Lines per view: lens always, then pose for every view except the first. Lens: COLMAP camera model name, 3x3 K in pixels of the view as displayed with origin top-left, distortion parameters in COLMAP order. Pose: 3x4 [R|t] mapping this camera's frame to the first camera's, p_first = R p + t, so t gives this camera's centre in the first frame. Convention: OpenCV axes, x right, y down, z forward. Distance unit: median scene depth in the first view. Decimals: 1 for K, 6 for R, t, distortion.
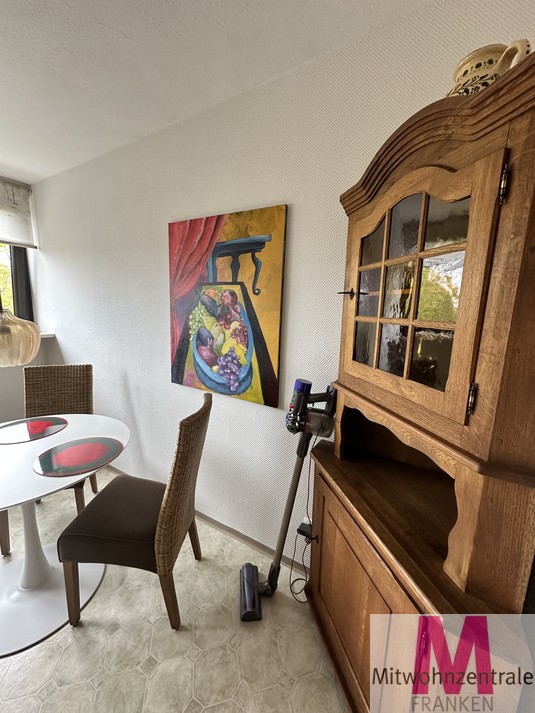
lens RADIAL K [[285.3, 0, 266.6], [0, 285.3, 352.1], [0, 0, 1]] dist [-0.001478, -0.000600]
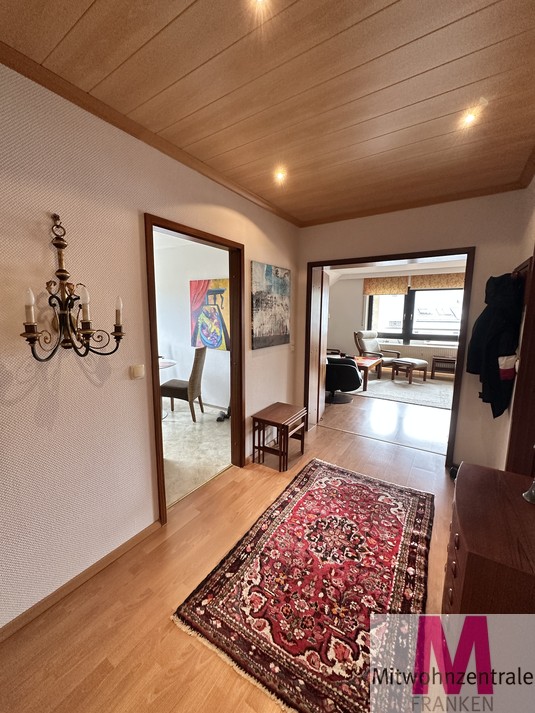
lens RADIAL K [[285.3, 0, 267.4], [0, 285.3, 357.7], [0, 0, 1]] dist [-0.001478, -0.000600]
pose [[0.999175, -0.011869, -0.038831, 0.463460], [0.011532, 0.999894, -0.008883, 0.274267], [0.038933, 0.008427, 0.999206, -1.597854]]
